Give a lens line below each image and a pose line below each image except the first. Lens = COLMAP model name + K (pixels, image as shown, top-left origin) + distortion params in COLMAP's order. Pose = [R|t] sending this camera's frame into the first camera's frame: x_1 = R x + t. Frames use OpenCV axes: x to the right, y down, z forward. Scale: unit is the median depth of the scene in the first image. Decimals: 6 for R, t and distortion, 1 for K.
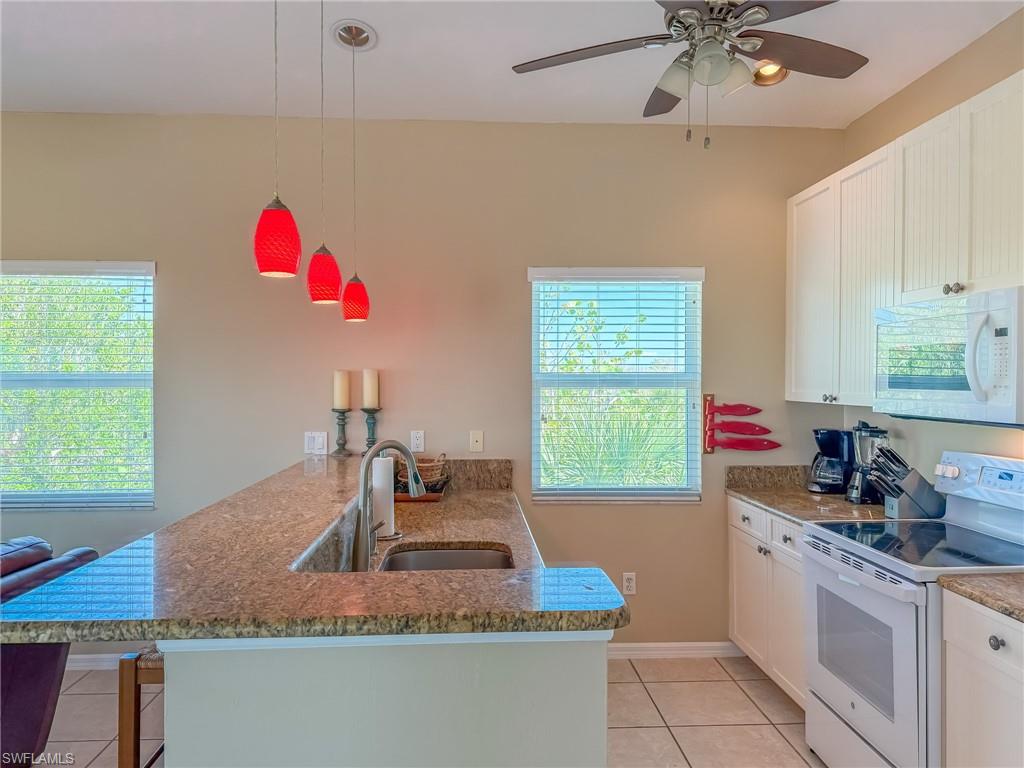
lens RADIAL K [[723.4, 0, 512.0], [0, 723.4, 384.0], [0, 0, 1]] dist [0.070198, -0.091859]
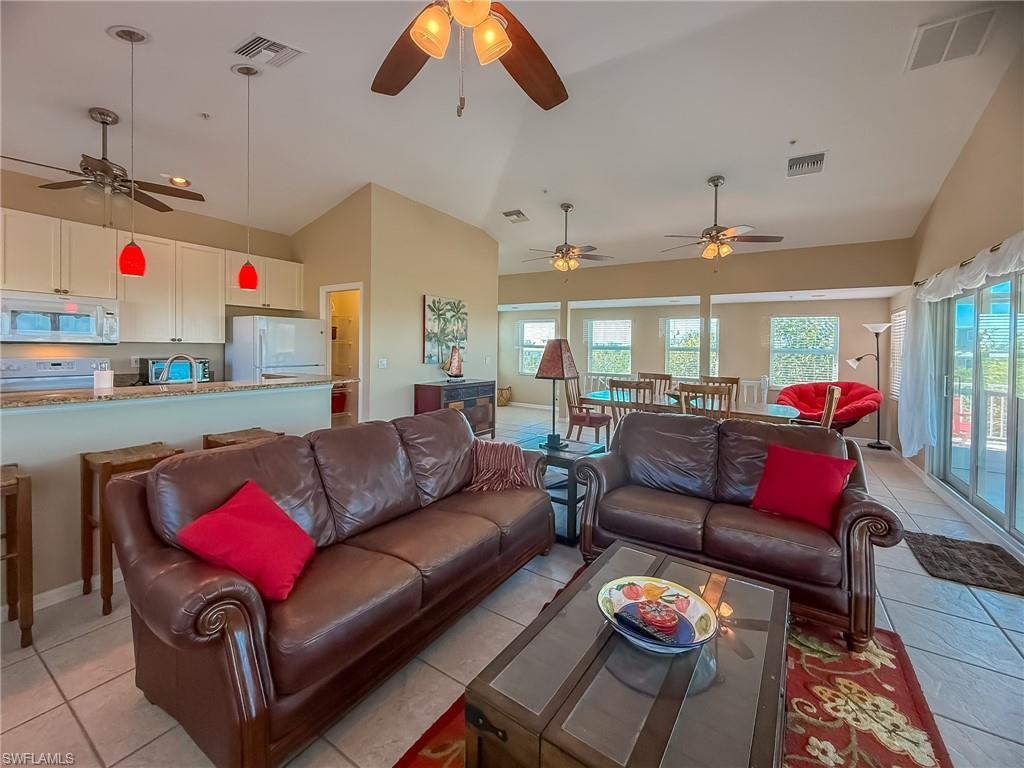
lens RADIAL K [[430.9, 0, 510.6], [0, 430.9, 352.7], [0, 0, 1]] dist [-0.000983, -0.000176]
pose [[-0.815618, -0.024850, 0.578057, -1.101749], [-0.019448, 0.999690, 0.015535, 0.020179], [-0.578263, 0.001428, -0.815849, 0.944598]]
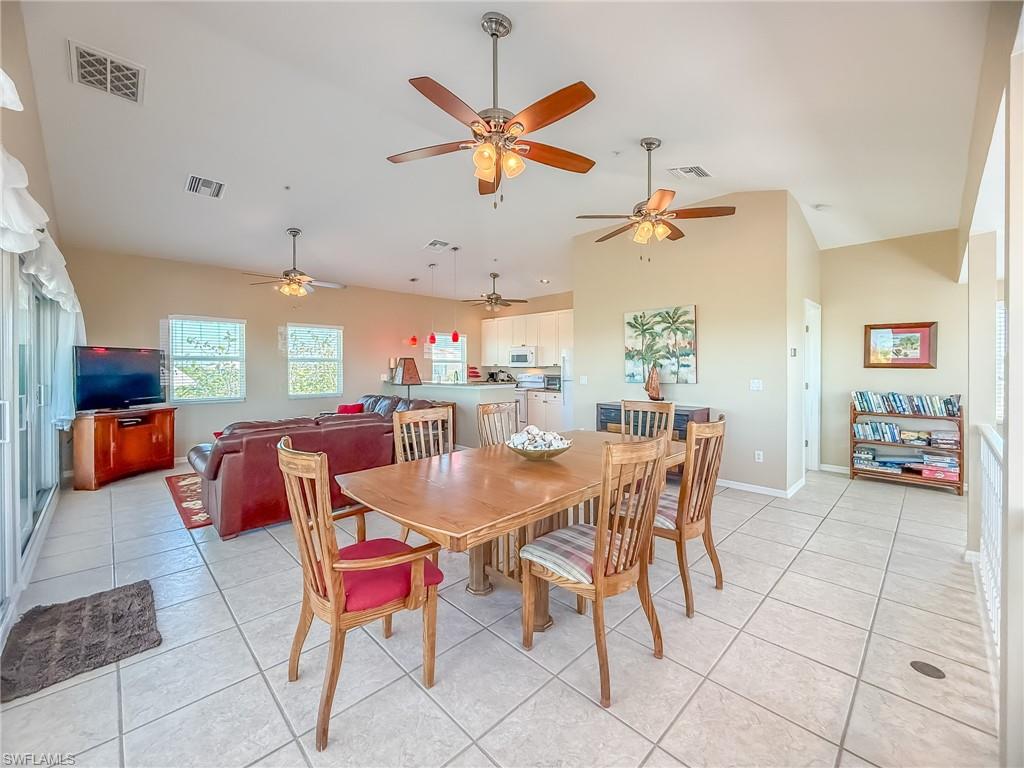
lens RADIAL K [[433.6, 0, 499.7], [0, 433.6, 369.4], [0, 0, 1]] dist [-0.000673, 0.000282]
pose [[0.775972, -0.005770, 0.630741, -1.282930], [0.004398, 0.999983, 0.003737, 0.037019], [-0.630752, -0.000126, 0.775984, -1.173451]]
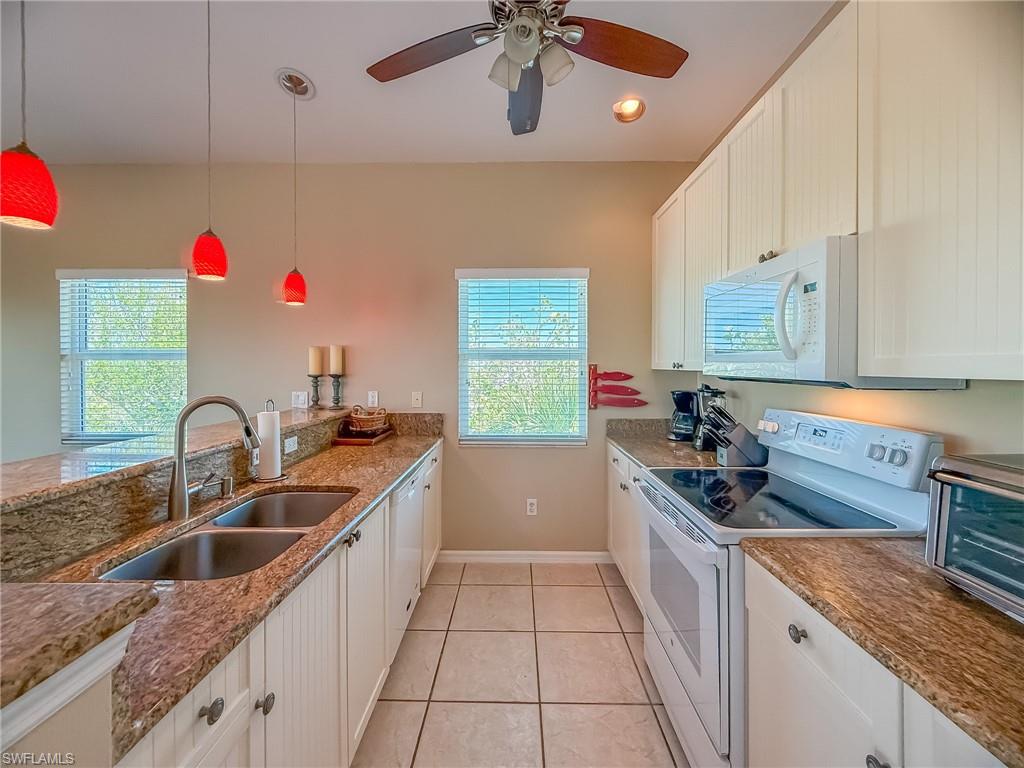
lens RADIAL K [[414.7, 0, 514.0], [0, 414.7, 367.5], [0, 0, 1]] dist [0.000416, 0.000032]
pose [[0.997723, 0.000260, -0.067441, 0.194272], [-0.000383, 0.999998, -0.001808, 0.022942], [0.067440, 0.001830, 0.997722, 0.263584]]
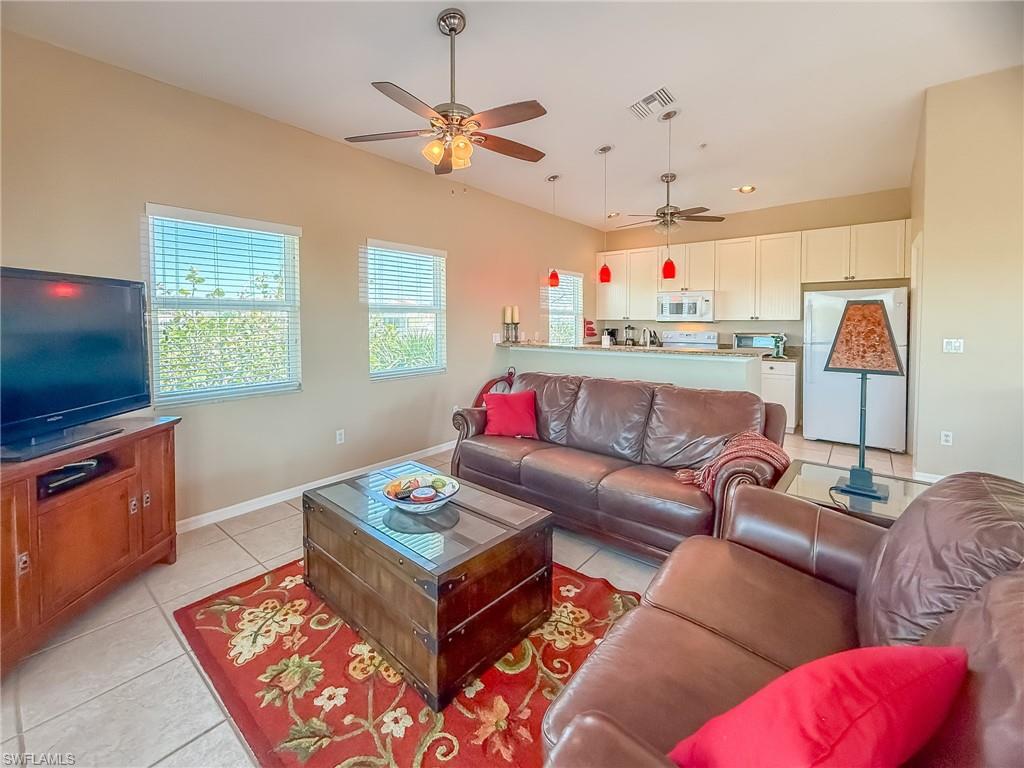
lens RADIAL K [[439.3, 0, 487.2], [0, 439.3, 333.9], [0, 0, 1]] dist [0.000204, -0.000114]
pose [[0.700987, -0.024718, 0.712746, -1.354290], [0.004022, 0.999520, 0.030707, 0.025811], [-0.713163, -0.018658, 0.700750, 0.054136]]
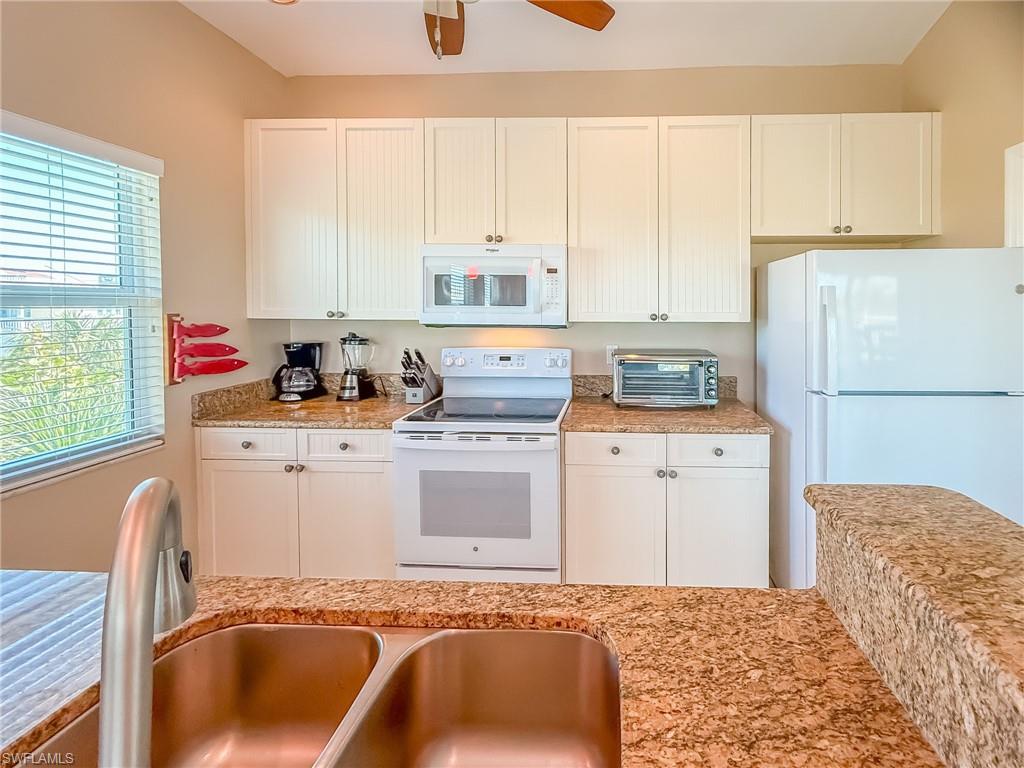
lens RADIAL K [[444.7, 0, 597.2], [0, 444.7, 308.1], [0, 0, 1]] dist [0.000818, 0.000098]
pose [[0.096553, -0.010552, 0.995272, -0.208681], [0.000198, 0.999944, 0.010582, 0.002143], [-0.995328, -0.000824, 0.096550, 0.502529]]
